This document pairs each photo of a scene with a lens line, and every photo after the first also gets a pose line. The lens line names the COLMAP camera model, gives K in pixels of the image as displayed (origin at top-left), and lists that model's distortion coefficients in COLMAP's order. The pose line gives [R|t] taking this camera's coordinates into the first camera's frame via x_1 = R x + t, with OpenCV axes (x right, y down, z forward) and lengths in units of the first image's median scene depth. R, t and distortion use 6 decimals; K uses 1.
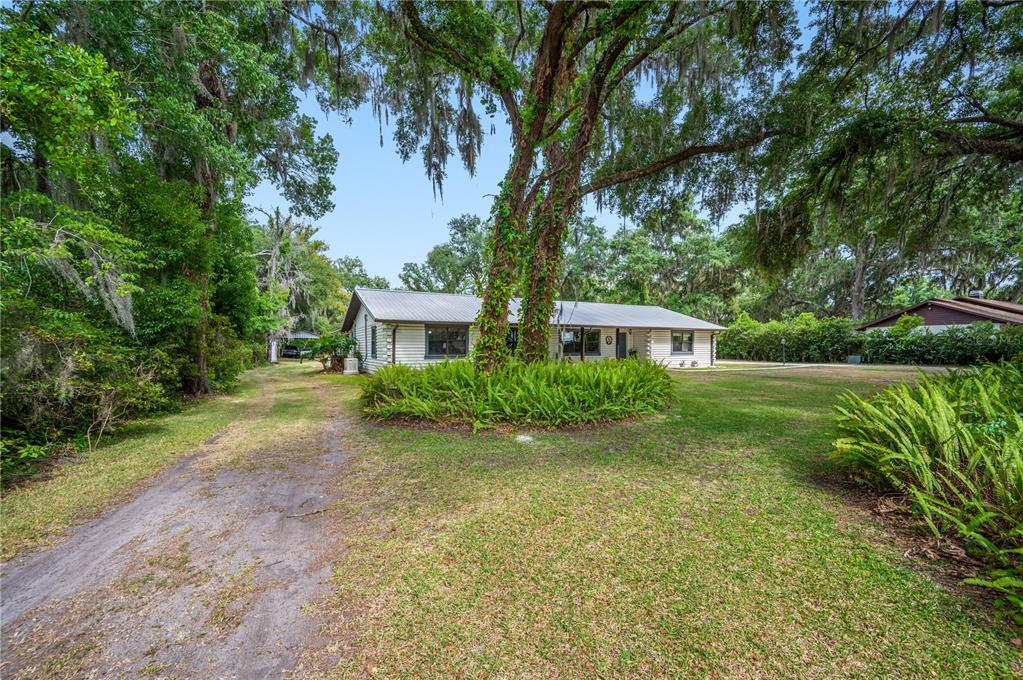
lens RADIAL K [[408.9, 0, 512.7], [0, 408.9, 344.4], [0, 0, 1]] dist [0.000927, 0.000055]
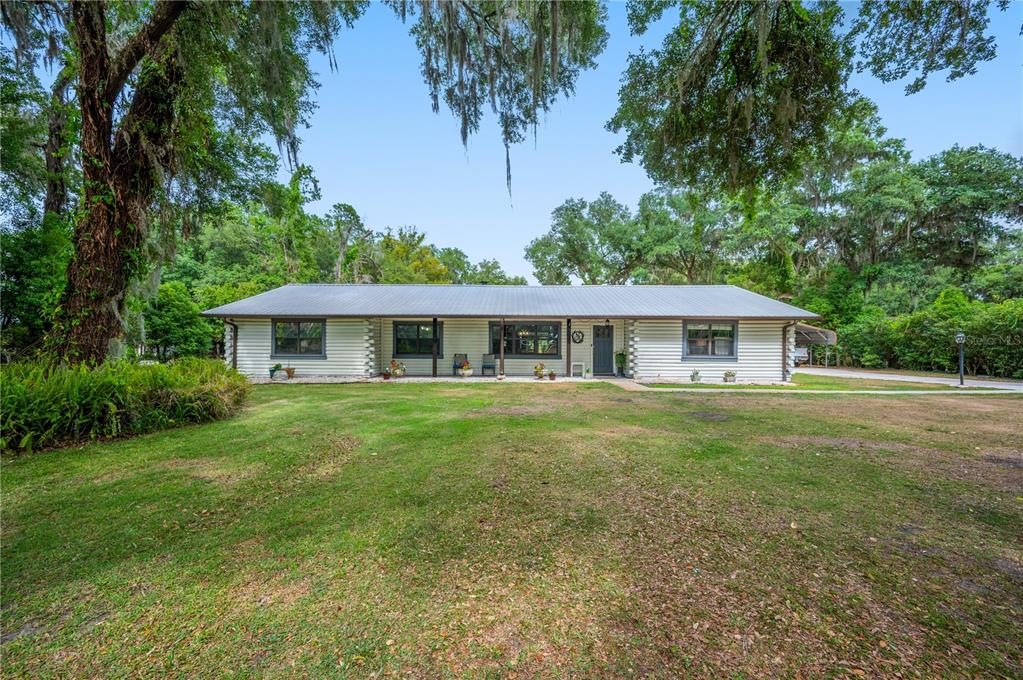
lens RADIAL K [[408.9, 0, 512.7], [0, 408.9, 344.4], [0, 0, 1]] dist [0.000927, 0.000055]
pose [[0.886520, 0.001877, -0.462687, 0.440306], [-0.002859, 0.999995, -0.001423, 0.002933], [0.462682, 0.002584, 0.886521, 0.343290]]
